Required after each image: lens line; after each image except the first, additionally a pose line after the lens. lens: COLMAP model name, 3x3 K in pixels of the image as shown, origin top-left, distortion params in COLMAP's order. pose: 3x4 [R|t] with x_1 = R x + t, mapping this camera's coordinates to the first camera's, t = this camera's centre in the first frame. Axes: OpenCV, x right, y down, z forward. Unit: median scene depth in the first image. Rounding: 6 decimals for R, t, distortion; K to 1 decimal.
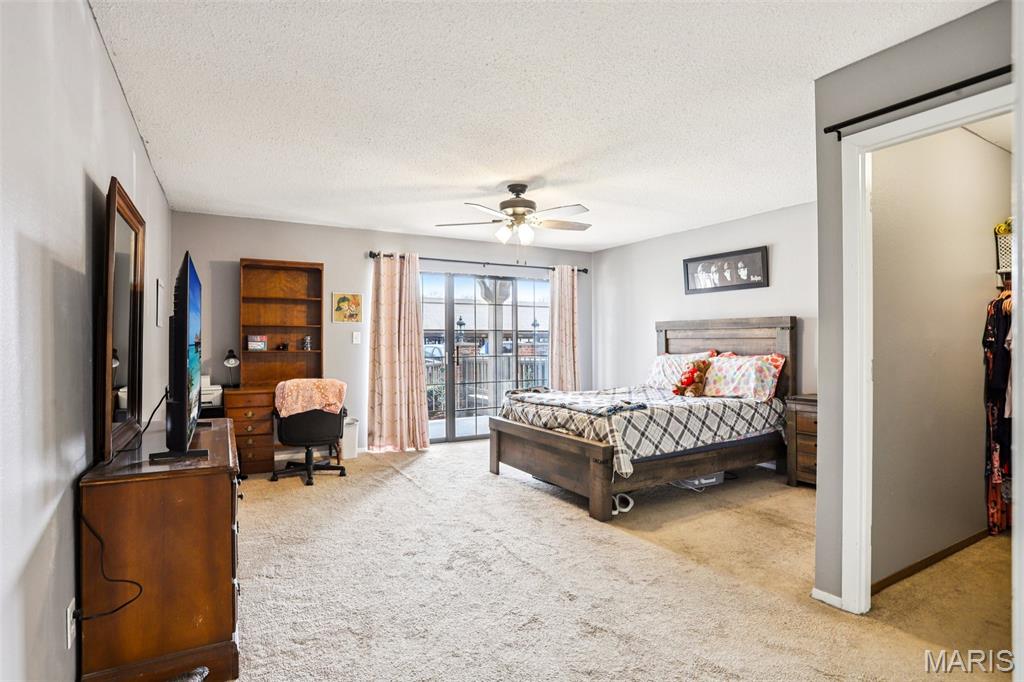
lens RADIAL K [[511.7, 0, 510.7], [0, 511.7, 338.7], [0, 0, 1]] dist [-0.054816, 0.021208]
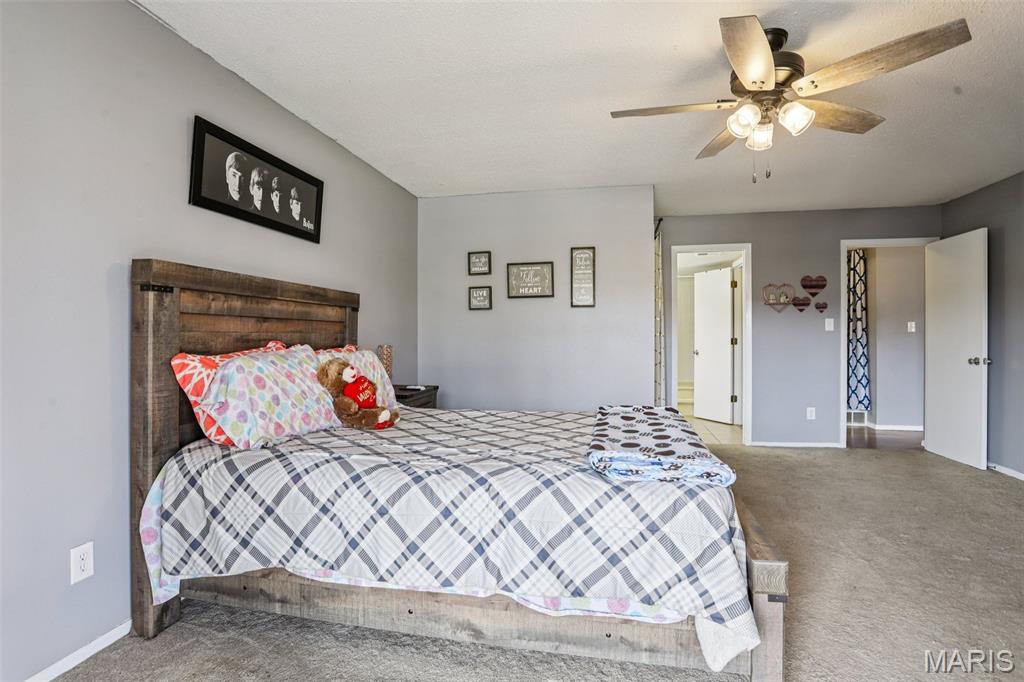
lens RADIAL K [[511.7, 0, 511.1], [0, 511.7, 336.3], [0, 0, 1]] dist [-0.054816, 0.021208]
pose [[-0.752868, -0.000267, 0.658171, -0.111383], [-0.003013, 0.999991, -0.003041, 0.018853], [-0.658165, -0.004273, -0.752862, 1.271506]]
